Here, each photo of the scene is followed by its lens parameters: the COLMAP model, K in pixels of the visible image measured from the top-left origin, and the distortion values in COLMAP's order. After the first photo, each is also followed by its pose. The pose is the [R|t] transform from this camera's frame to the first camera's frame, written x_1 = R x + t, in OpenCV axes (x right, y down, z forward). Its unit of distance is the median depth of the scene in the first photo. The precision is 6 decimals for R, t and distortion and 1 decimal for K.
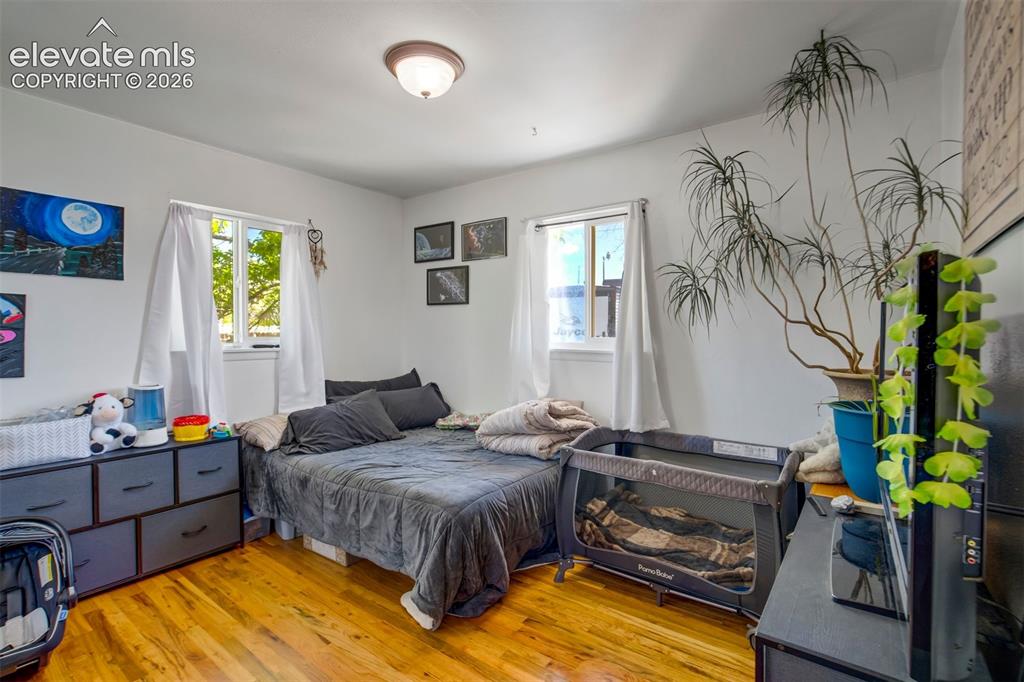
lens RADIAL K [[484.9, 0, 512.0], [0, 484.9, 341.0], [0, 0, 1]] dist [-0.035648, 0.021420]
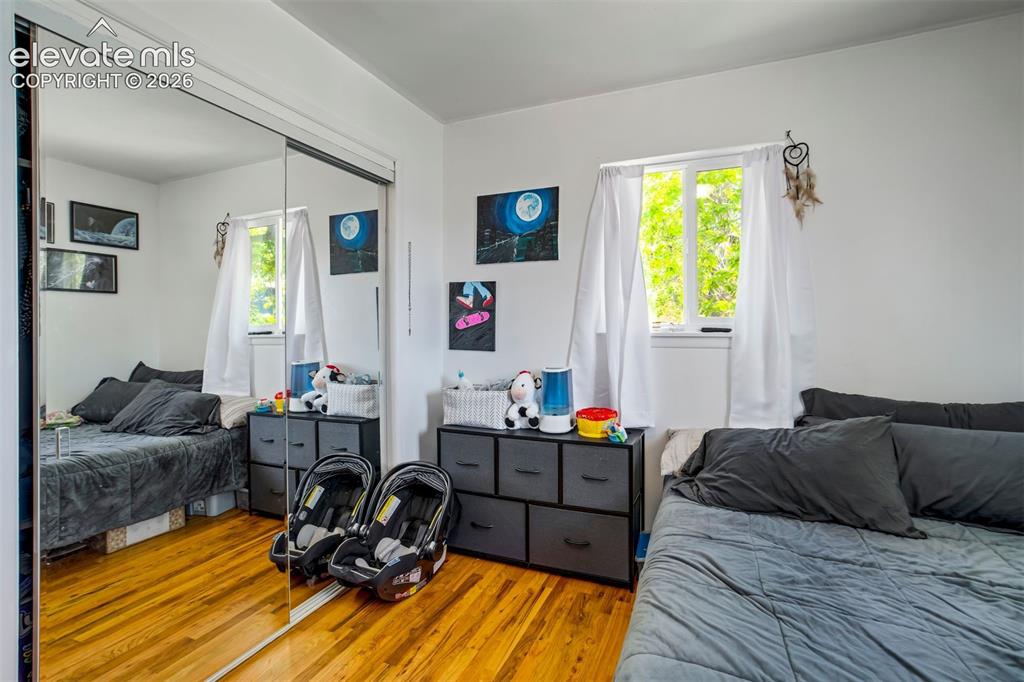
lens RADIAL K [[490.2, 0, 519.1], [0, 490.2, 330.0], [0, 0, 1]] dist [-0.042380, 0.020399]
pose [[0.239765, 0.005473, -0.970816, 0.156591], [-0.014048, 0.999899, 0.002168, 0.017589], [0.970729, 0.013118, 0.239817, 0.706766]]
